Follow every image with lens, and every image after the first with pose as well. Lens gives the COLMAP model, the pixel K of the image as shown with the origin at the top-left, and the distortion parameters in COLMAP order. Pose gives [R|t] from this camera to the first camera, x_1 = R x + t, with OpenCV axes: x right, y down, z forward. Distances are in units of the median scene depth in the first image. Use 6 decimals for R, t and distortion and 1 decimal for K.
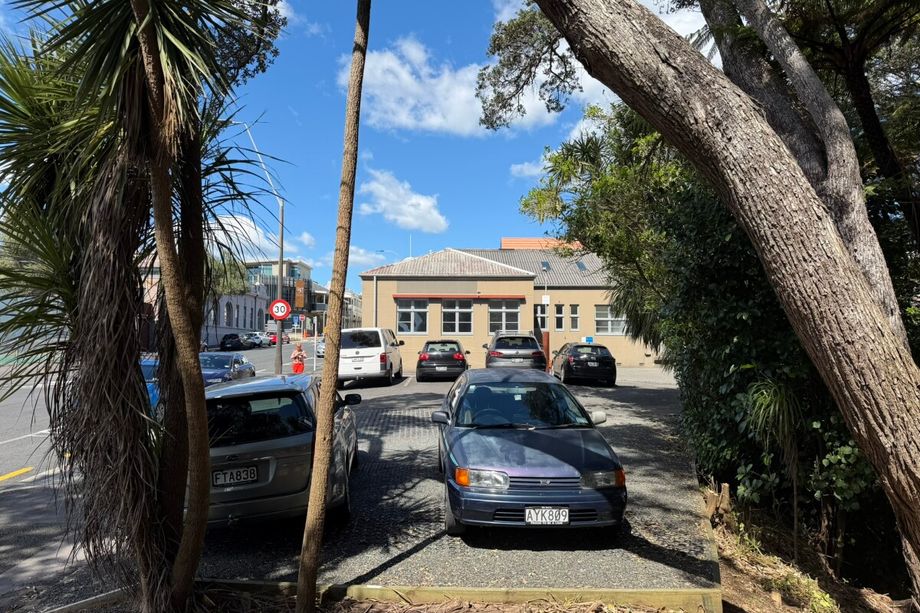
lens RADIAL K [[636.7, 0, 463.9], [0, 636.7, 331.0], [0, 0, 1]] dist [0.068096, -0.098455]
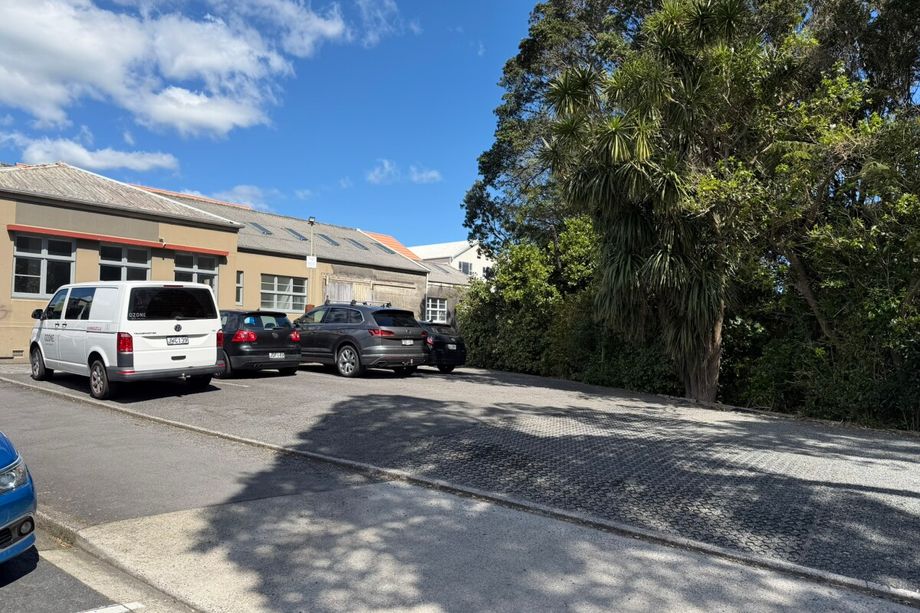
lens RADIAL K [[636.7, 0, 463.9], [0, 636.7, 331.0], [0, 0, 1]] dist [0.068096, -0.098455]
pose [[0.630872, 0.012443, 0.775787, -0.292707], [-0.033350, 0.999382, 0.011091, 0.015681], [-0.775170, -0.032869, 0.630897, 0.335402]]
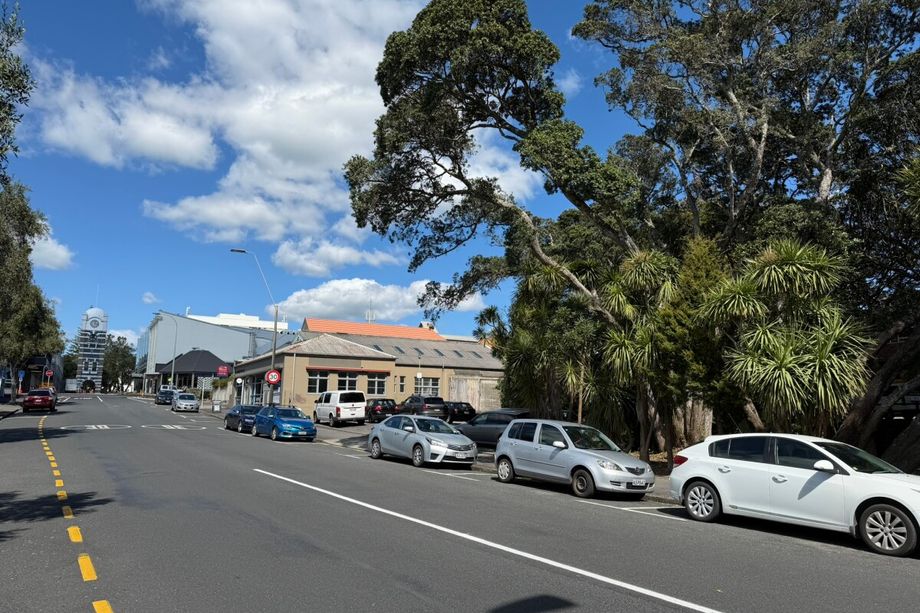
lens RADIAL K [[636.7, 0, 463.9], [0, 636.7, 331.0], [0, 0, 1]] dist [0.068096, -0.098455]
pose [[0.860648, 0.066793, 0.504801, -0.539434], [-0.017444, 0.994645, -0.101867, 0.003662], [-0.508901, 0.078866, 0.857204, -0.431508]]
